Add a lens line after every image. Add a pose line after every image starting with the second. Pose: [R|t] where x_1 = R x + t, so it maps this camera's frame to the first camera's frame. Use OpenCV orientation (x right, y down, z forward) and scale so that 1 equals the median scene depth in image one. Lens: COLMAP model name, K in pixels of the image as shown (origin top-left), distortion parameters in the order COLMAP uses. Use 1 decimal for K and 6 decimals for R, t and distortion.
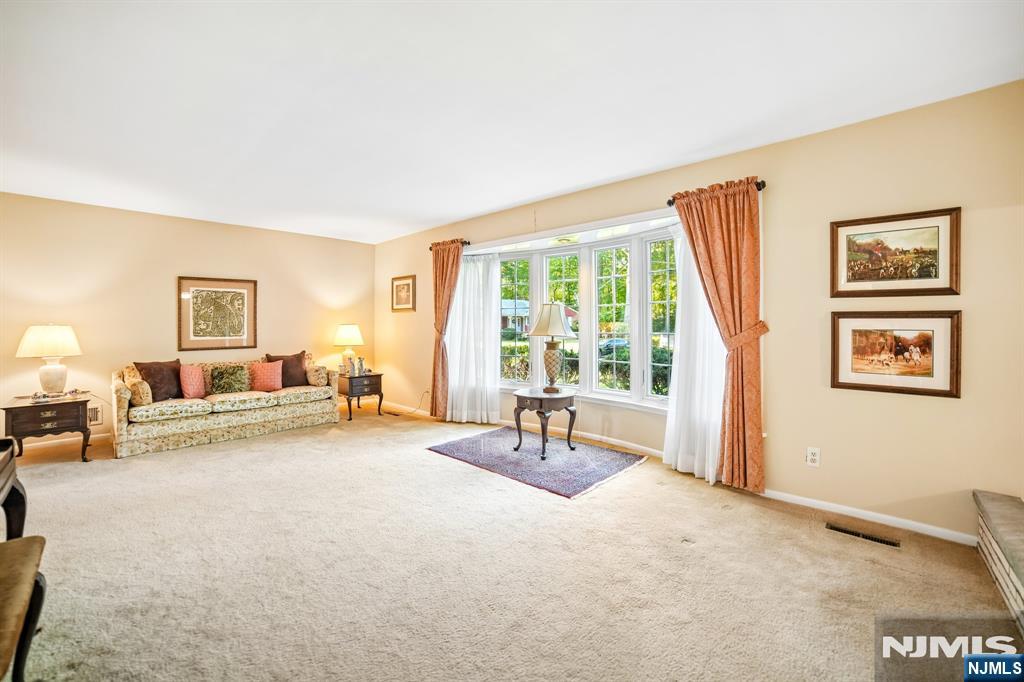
lens RADIAL K [[407.6, 0, 519.4], [0, 407.6, 328.5], [0, 0, 1]] dist [-0.092162, 0.027179]
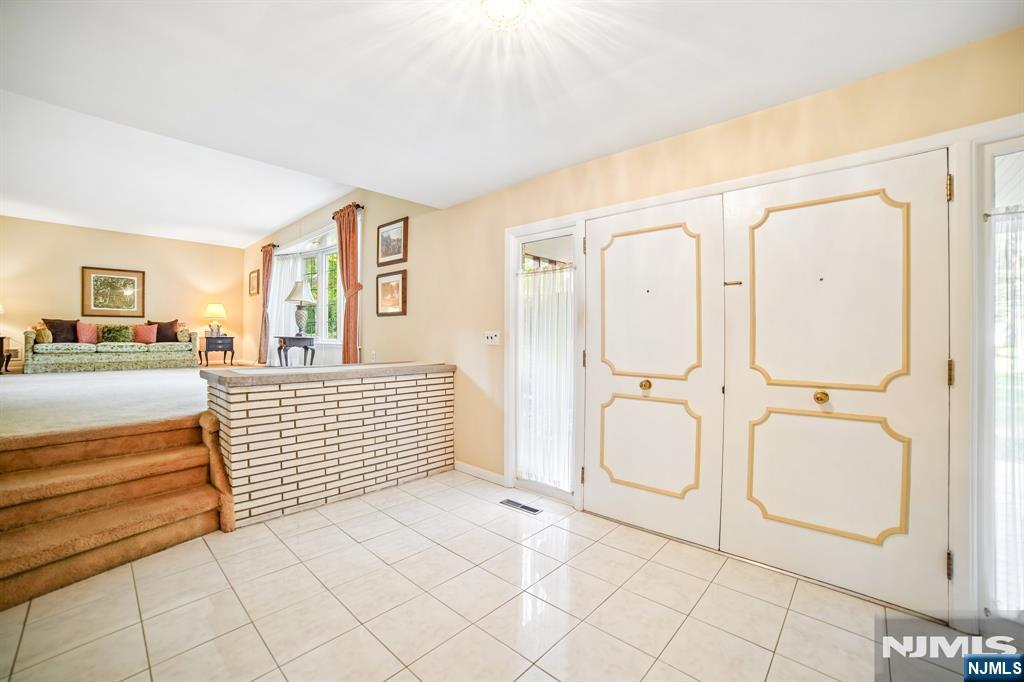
lens RADIAL K [[407.6, 0, 519.4], [0, 407.6, 328.5], [0, 0, 1]] dist [-0.092162, 0.027179]
pose [[0.999945, -0.000378, 0.010461, 0.846803], [0.000627, 0.999715, -0.023877, 0.148463], [-0.010449, 0.023882, 0.999660, -0.519174]]
